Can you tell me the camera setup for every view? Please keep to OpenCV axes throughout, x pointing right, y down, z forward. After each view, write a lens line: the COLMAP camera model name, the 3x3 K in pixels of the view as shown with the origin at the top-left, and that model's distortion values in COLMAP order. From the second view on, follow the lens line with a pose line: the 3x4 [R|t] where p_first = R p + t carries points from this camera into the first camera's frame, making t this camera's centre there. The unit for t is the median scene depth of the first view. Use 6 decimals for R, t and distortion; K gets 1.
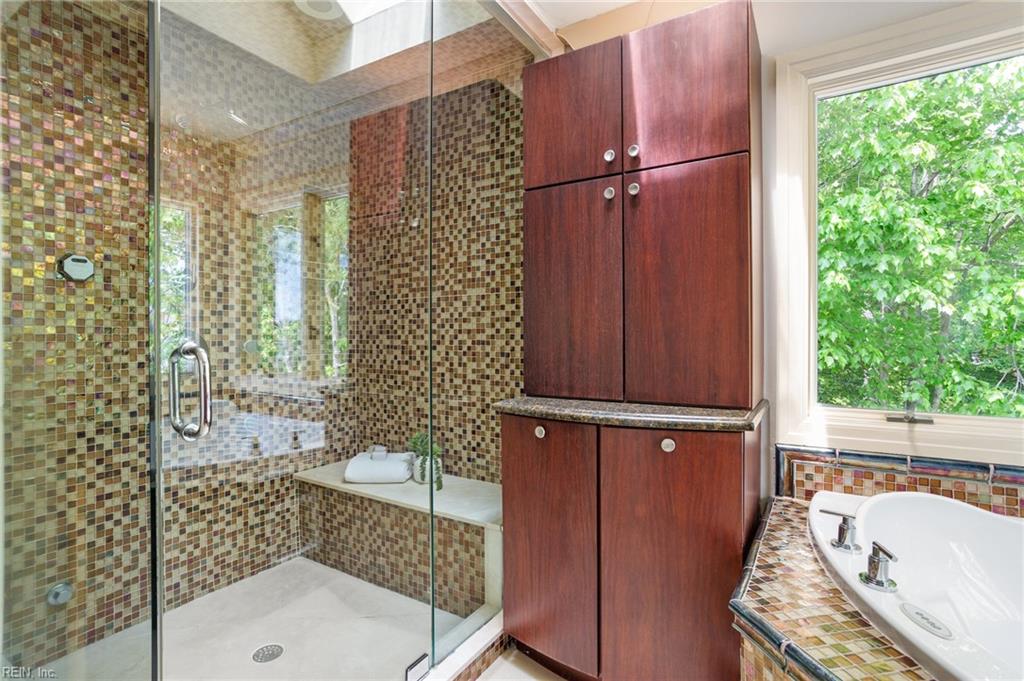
lens RADIAL K [[492.8, 0, 511.2], [0, 492.8, 338.3], [0, 0, 1]] dist [-0.025766, 0.003343]
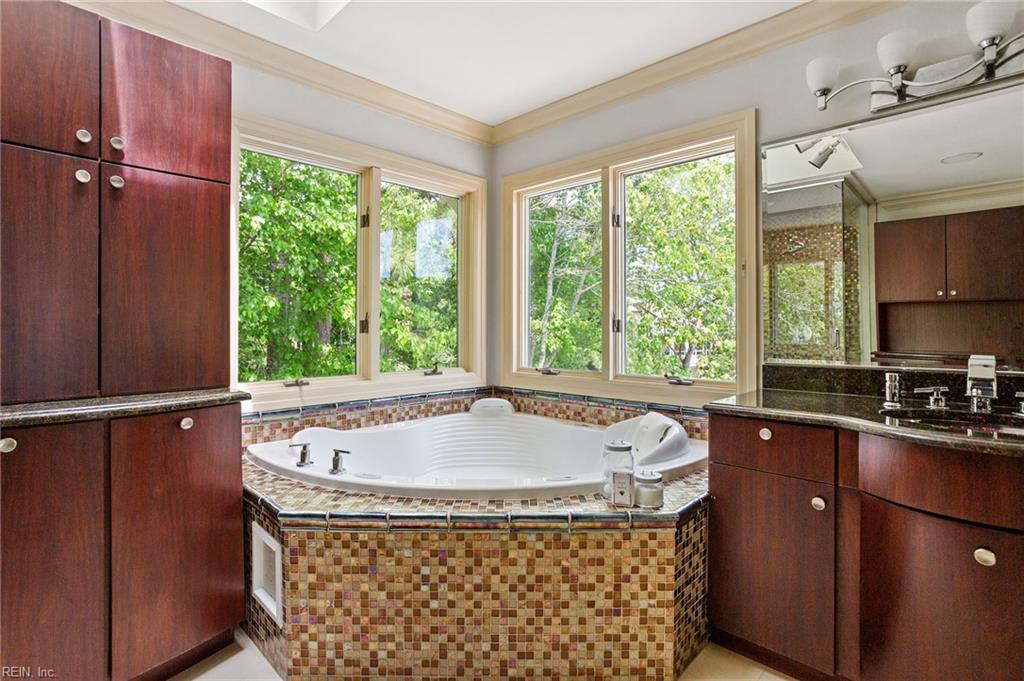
lens RADIAL K [[492.8, 0, 514.5], [0, 492.8, 331.6], [0, 0, 1]] dist [-0.025766, 0.003343]
pose [[0.206730, -0.004335, 0.978388, -0.560244], [0.006403, 0.999975, 0.003078, 0.002423], [-0.978377, 0.005628, 0.206753, 0.010570]]
